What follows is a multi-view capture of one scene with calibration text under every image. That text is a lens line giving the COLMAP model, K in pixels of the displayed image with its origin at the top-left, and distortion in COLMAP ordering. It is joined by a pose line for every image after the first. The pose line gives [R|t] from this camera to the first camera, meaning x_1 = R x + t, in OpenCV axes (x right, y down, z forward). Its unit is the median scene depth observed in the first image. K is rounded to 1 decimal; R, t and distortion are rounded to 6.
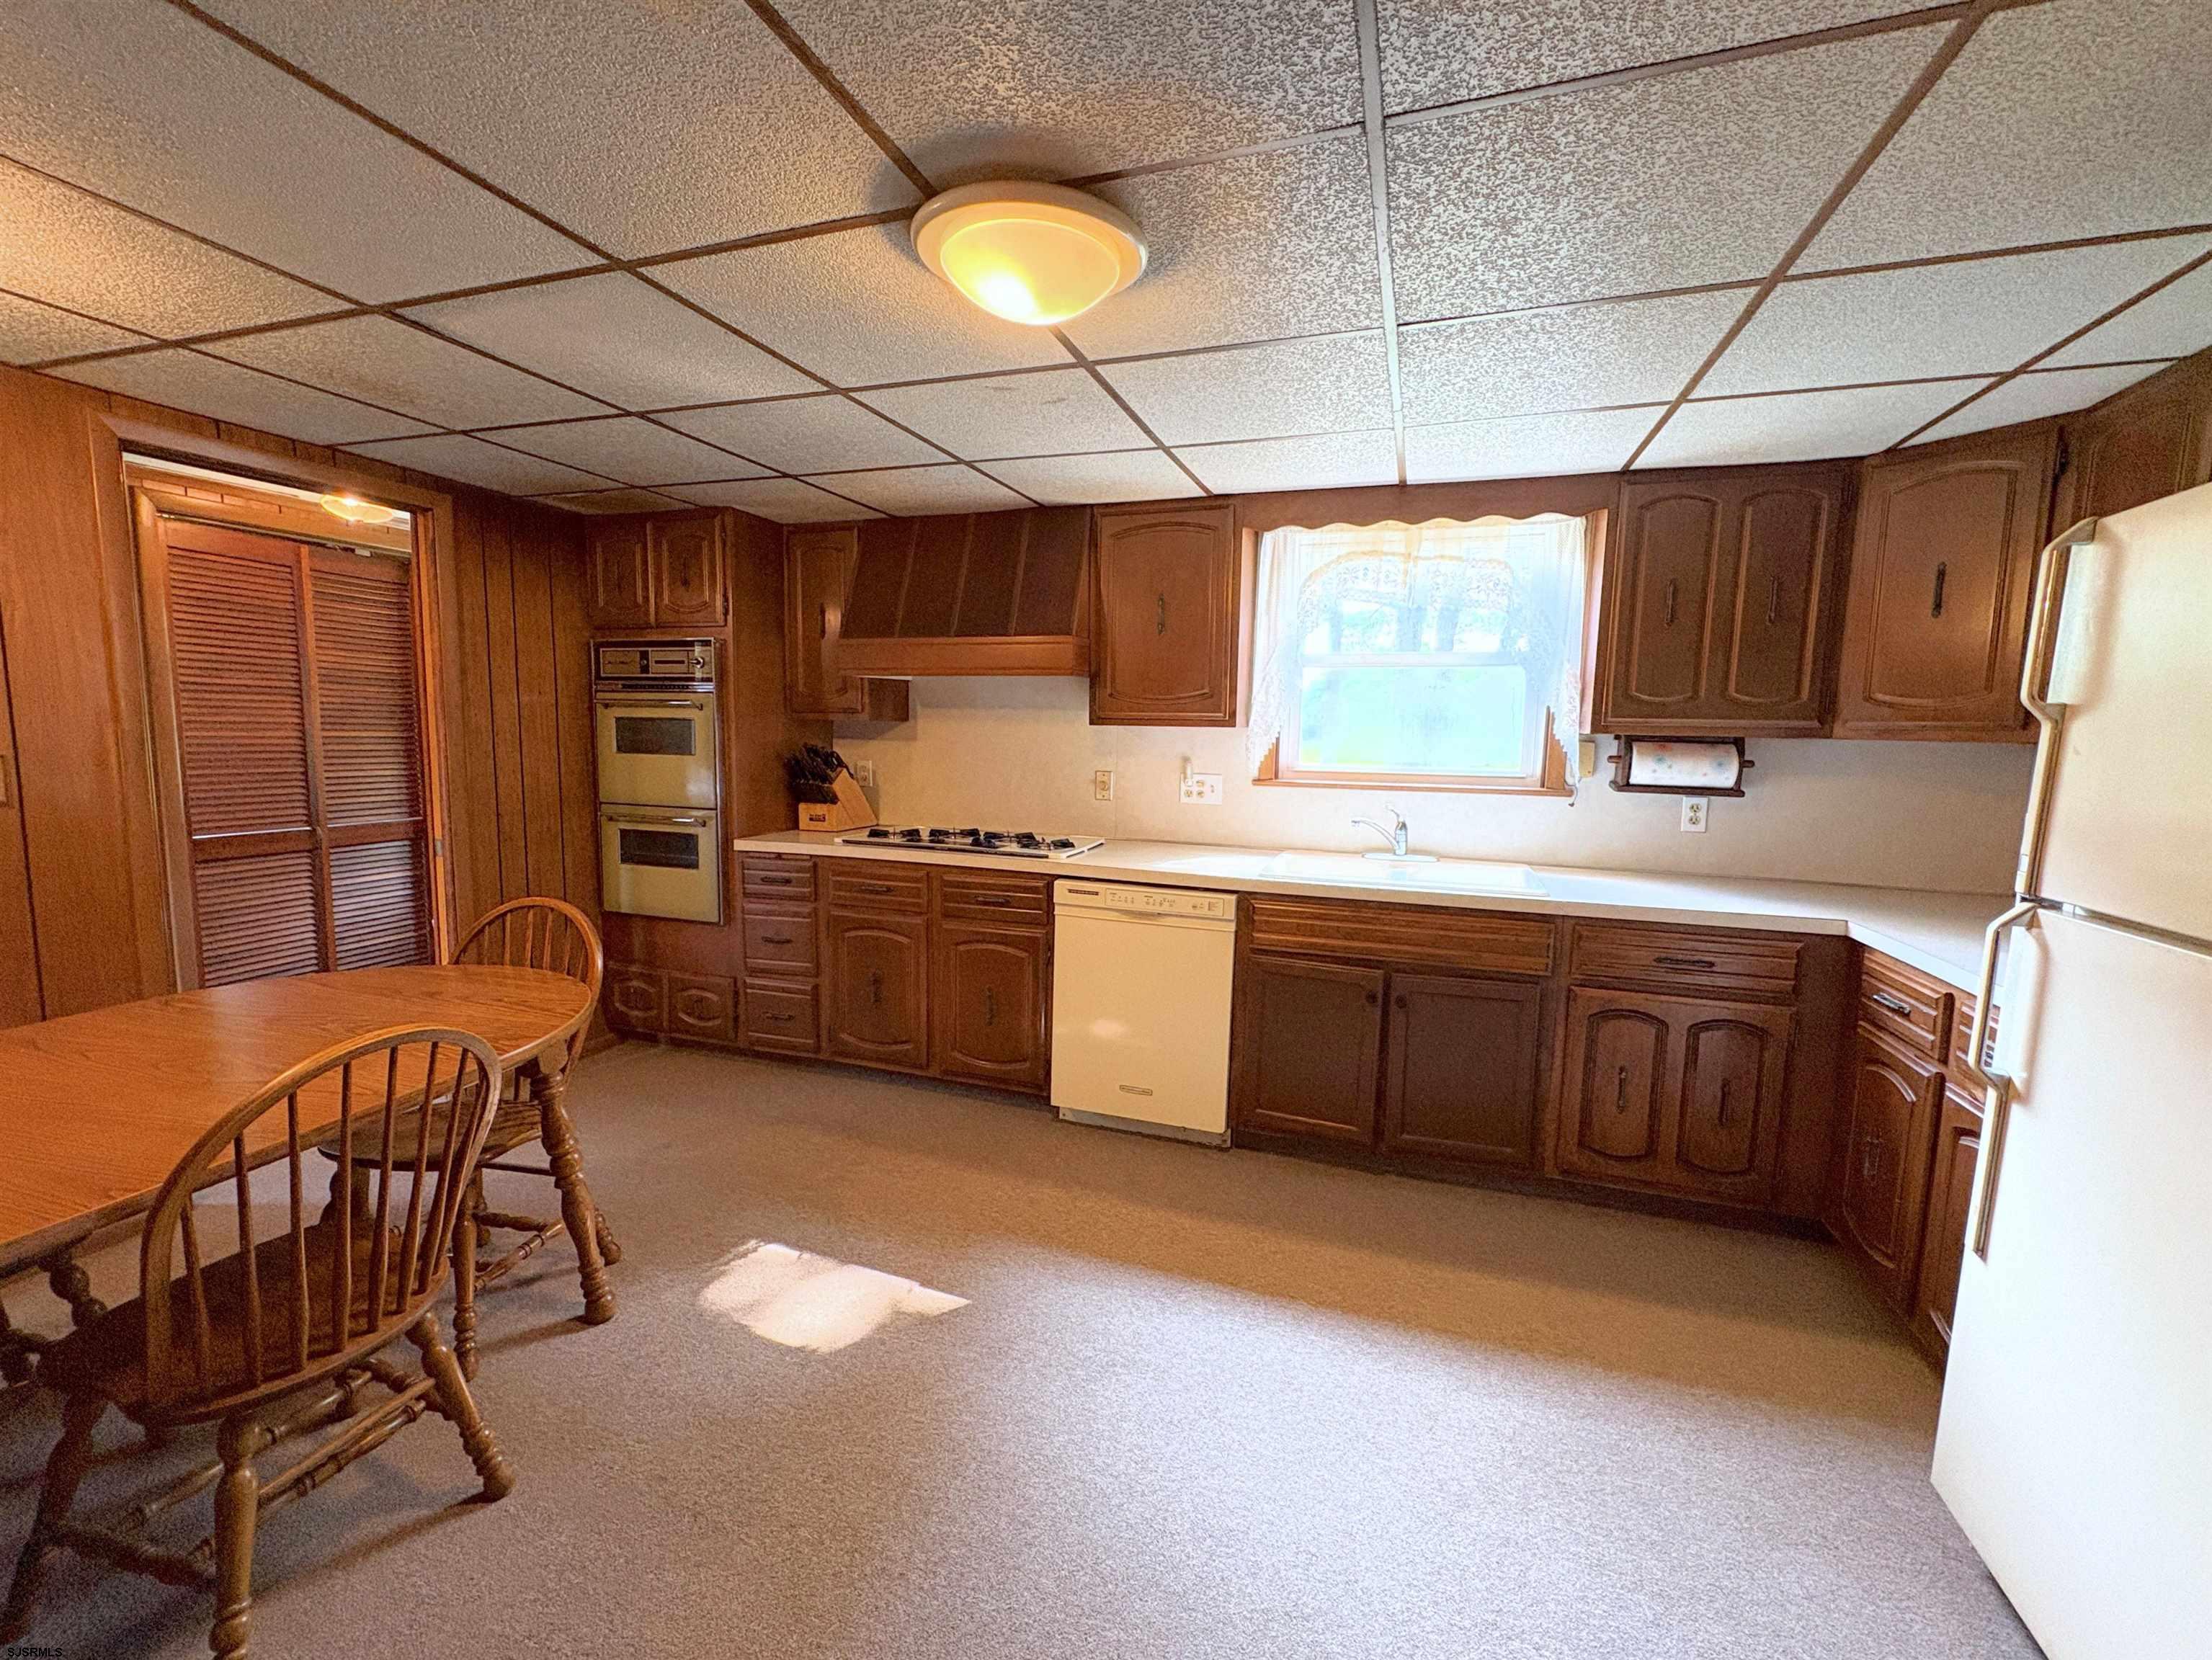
lens RADIAL K [[926.4, 0, 1106.0], [0, 926.4, 830.0], [0, 0, 1]] dist [0.015802, 0.000058]
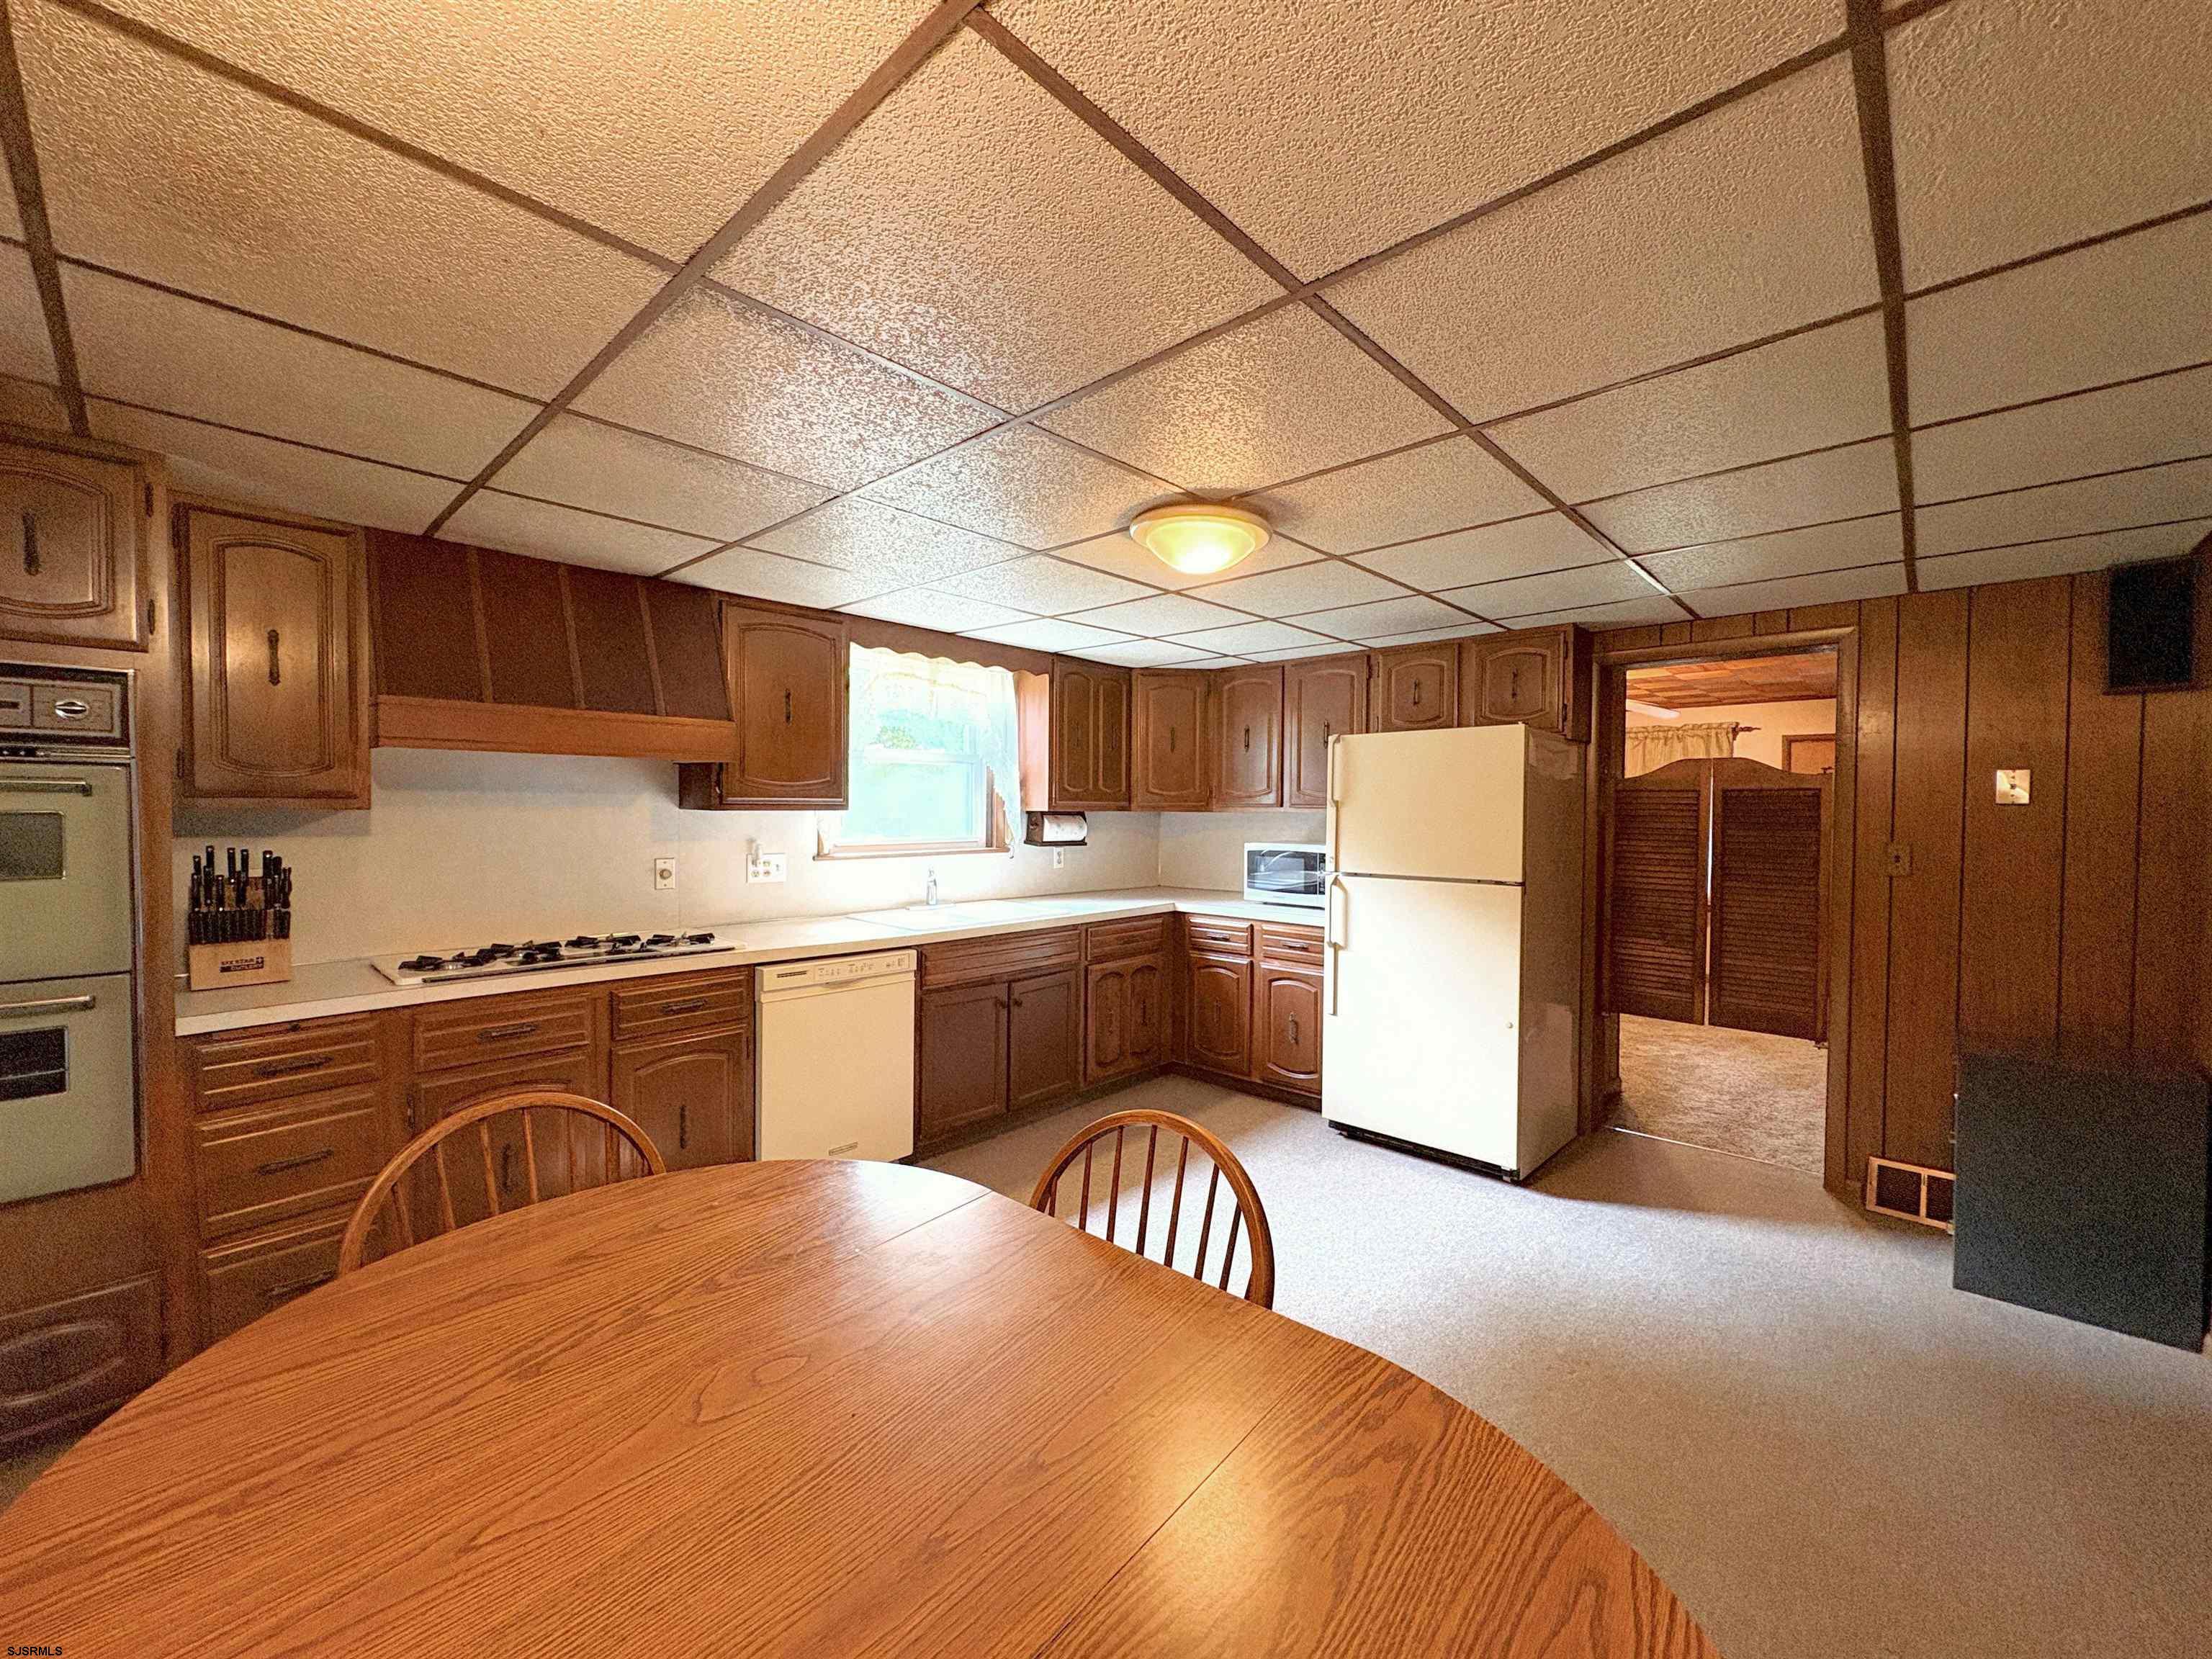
lens RADIAL K [[882.8, 0, 1106.0], [0, 882.8, 829.5], [0, 0, 1]] dist [0.000184, -0.000011]
pose [[0.410154, -0.038491, 0.911204, -0.743428], [0.103242, 0.994646, -0.004456, -0.049993], [-0.906154, 0.095902, 0.411932, 0.266051]]
